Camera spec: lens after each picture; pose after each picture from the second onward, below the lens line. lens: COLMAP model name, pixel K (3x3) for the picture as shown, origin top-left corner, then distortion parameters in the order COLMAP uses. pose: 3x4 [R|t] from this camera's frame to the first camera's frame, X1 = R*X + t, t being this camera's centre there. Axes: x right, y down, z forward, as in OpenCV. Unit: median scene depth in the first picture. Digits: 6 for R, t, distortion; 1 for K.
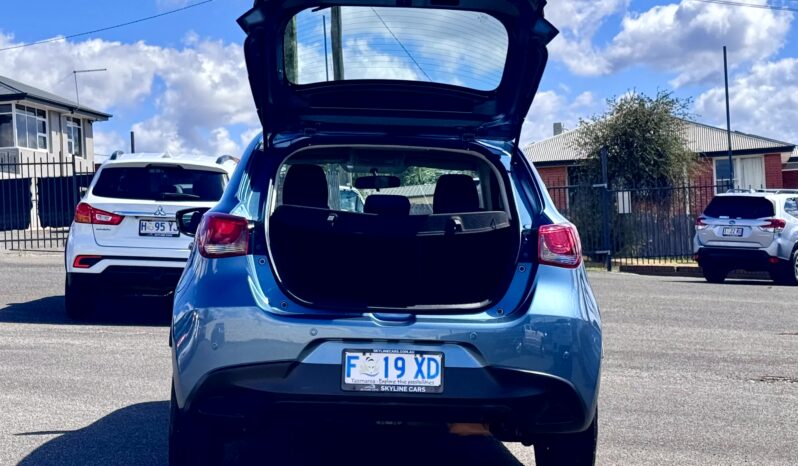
lens RADIAL K [[1713.2, 0, 394.9], [0, 1713.2, 227.8], [0, 0, 1]] dist [0.133319, 0.000000]
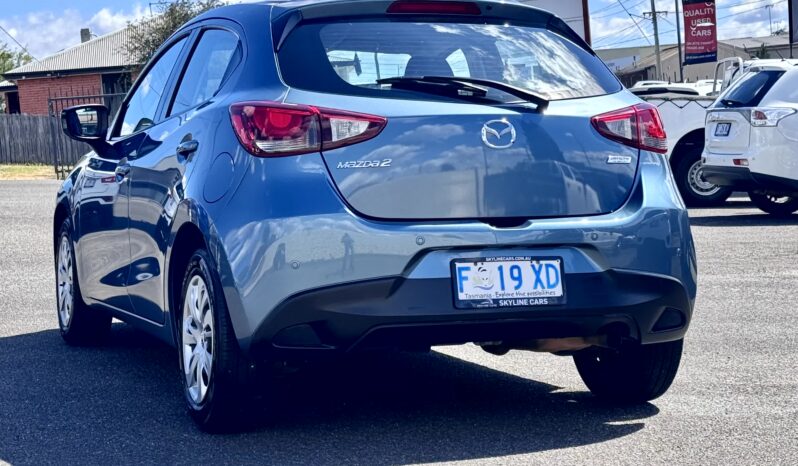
lens RADIAL K [[1713.2, 0, 399.5], [0, 1713.2, 234.8], [0, 0, 1]] dist [0.133319, 0.000000]
pose [[0.955865, -0.051748, 0.289214, -0.273054], [0.035221, 0.997451, 0.062062, 0.005599], [-0.291688, -0.049136, 0.955251, 0.194107]]
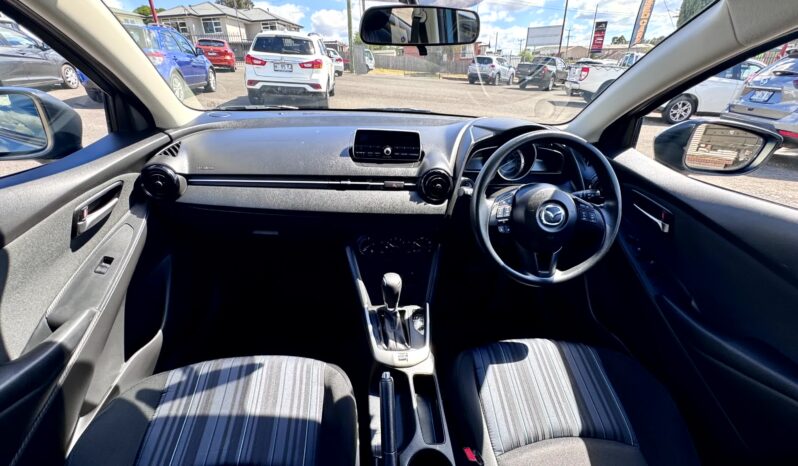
lens RADIAL K [[336.6, 0, 397.6], [0, 336.6, 233.4], [0, 0, 1]] dist [0.004069, 0.000114]
pose [[0.998861, 0.002379, 0.047665, -0.013182], [-0.023715, 0.891466, 0.452466, -0.022758], [-0.041415, -0.453080, 0.890507, 1.159132]]
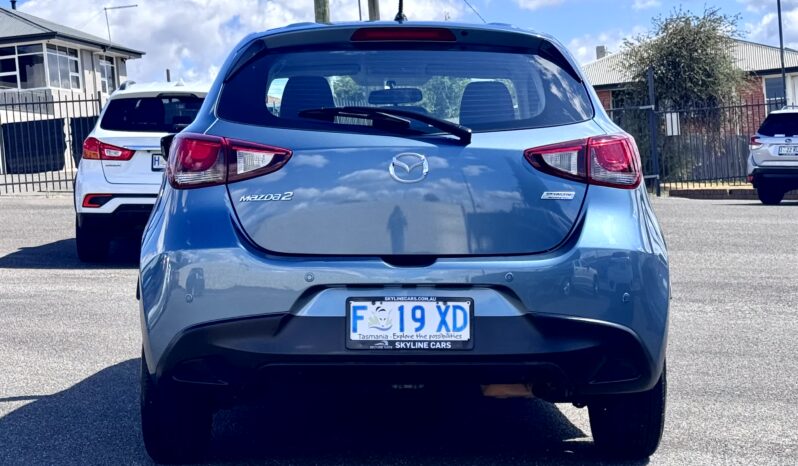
lens RADIAL K [[1713.2, 0, 371.7], [0, 1713.2, 232.3], [0, 0, 1]] dist [0.133319, 0.000000]
pose [[0.998818, -0.027702, -0.039949, 0.013134], [0.029339, 0.998729, 0.040980, 0.007026], [0.038763, -0.042103, 0.998361, 0.184716]]
